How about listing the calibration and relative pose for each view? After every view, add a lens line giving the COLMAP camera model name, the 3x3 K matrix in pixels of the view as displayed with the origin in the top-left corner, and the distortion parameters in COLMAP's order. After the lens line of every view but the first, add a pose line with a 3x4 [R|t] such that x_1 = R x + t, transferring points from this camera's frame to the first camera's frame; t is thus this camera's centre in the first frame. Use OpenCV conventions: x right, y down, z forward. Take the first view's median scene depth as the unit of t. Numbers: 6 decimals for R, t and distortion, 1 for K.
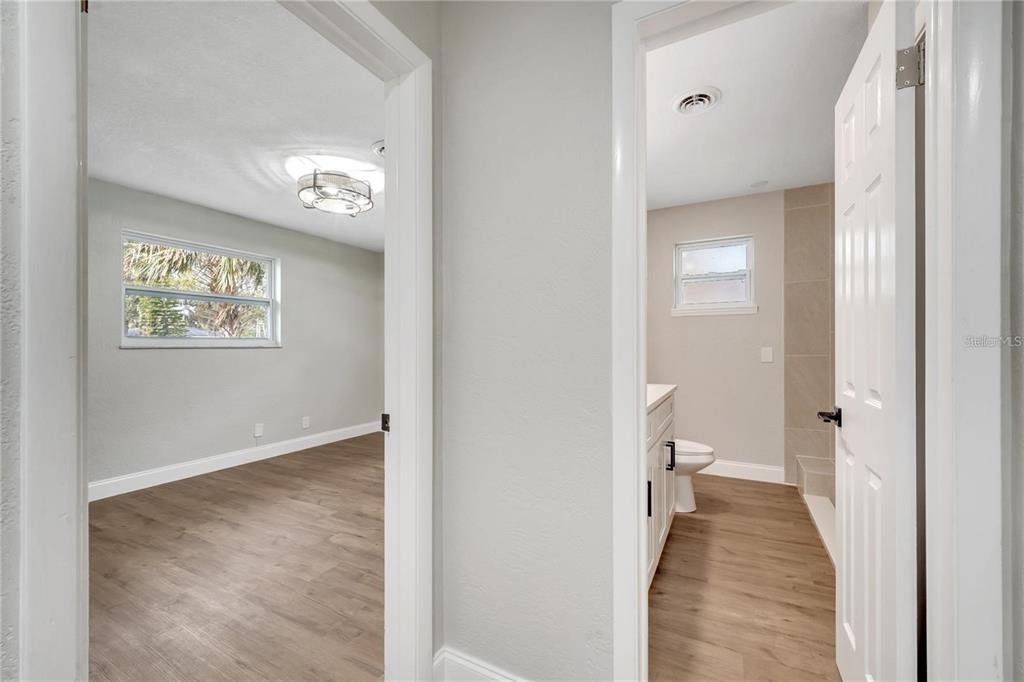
lens RADIAL K [[412.6, 0, 508.5], [0, 412.6, 346.0], [0, 0, 1]] dist [0.001652, -0.000233]
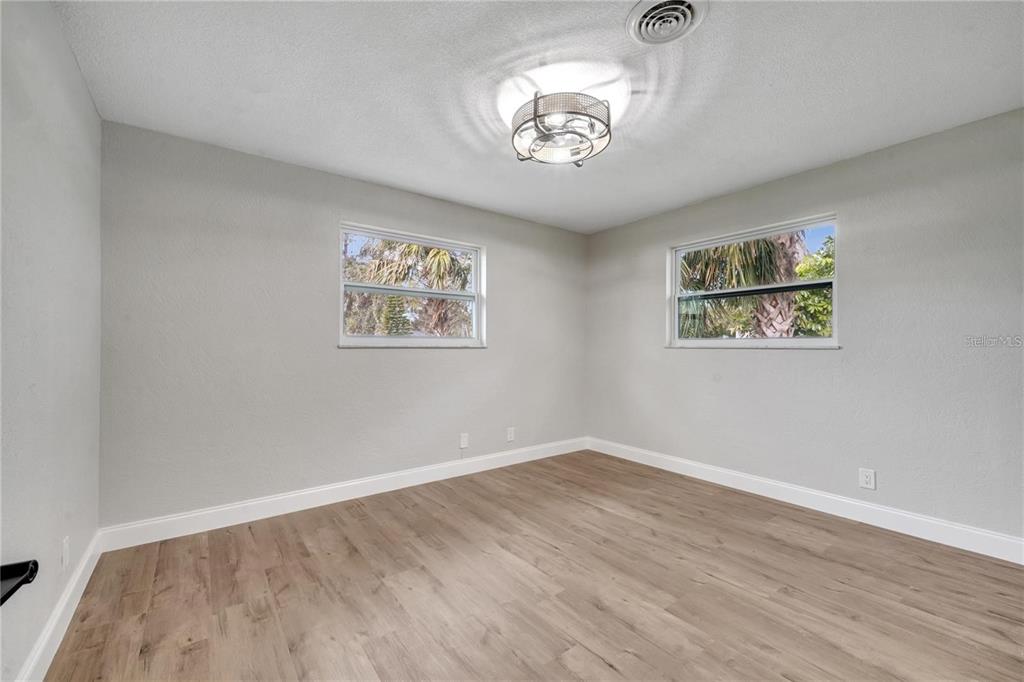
lens RADIAL K [[412.6, 0, 508.5], [0, 412.6, 346.0], [0, 0, 1]] dist [0.001652, -0.000233]
pose [[0.907013, 0.003249, -0.421091, -0.182126], [-0.004699, 0.999986, -0.002405, 0.002638], [0.421077, 0.004160, 0.907015, 0.294786]]
